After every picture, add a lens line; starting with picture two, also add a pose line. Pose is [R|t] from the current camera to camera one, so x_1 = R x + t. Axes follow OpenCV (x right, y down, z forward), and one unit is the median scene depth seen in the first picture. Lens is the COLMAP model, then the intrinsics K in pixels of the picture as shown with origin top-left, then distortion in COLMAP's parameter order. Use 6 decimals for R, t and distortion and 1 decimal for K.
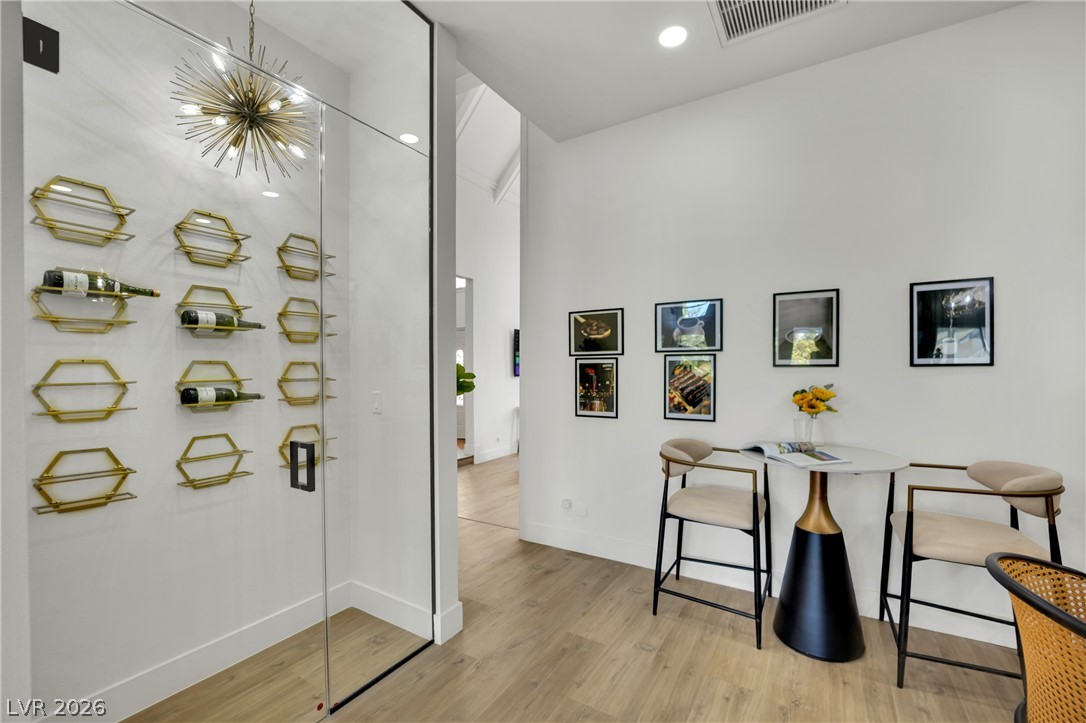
lens RADIAL K [[450.3, 0, 547.3], [0, 450.3, 369.7], [0, 0, 1]] dist [-0.019211, 0.000065]
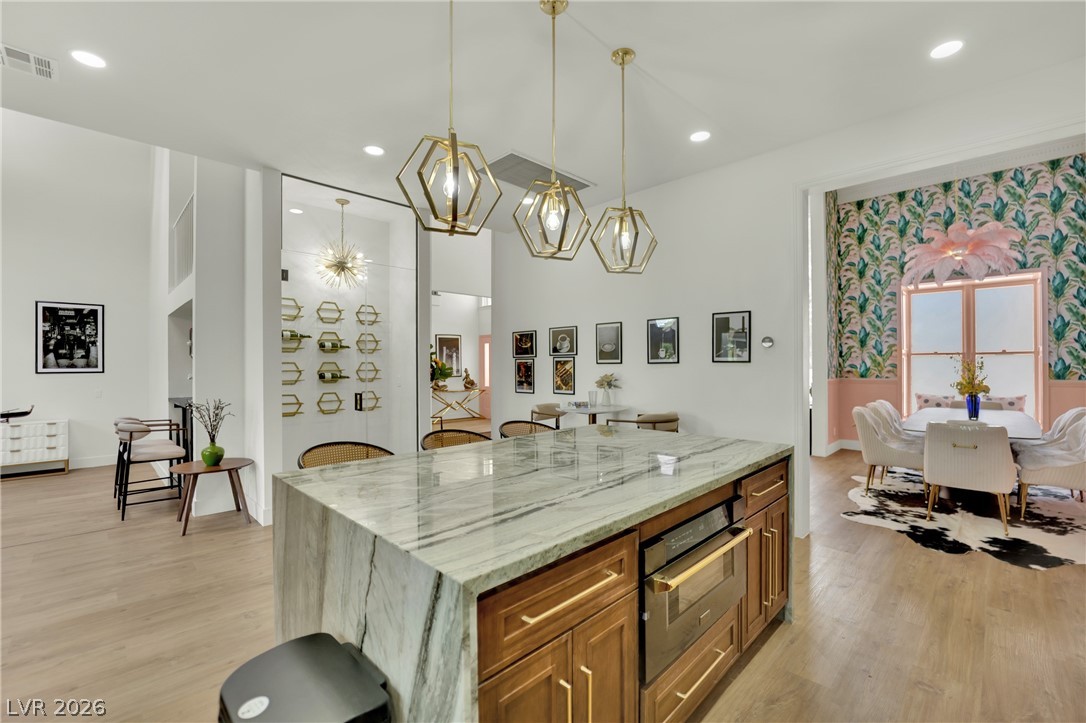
lens RADIAL K [[450.3, 0, 538.5], [0, 450.3, 361.0], [0, 0, 1]] dist [-0.019211, 0.000065]
pose [[0.973038, -0.003572, -0.230618, 0.746869], [0.001699, 0.999964, -0.008317, -0.003539], [0.230640, 0.007701, 0.973009, -0.911049]]
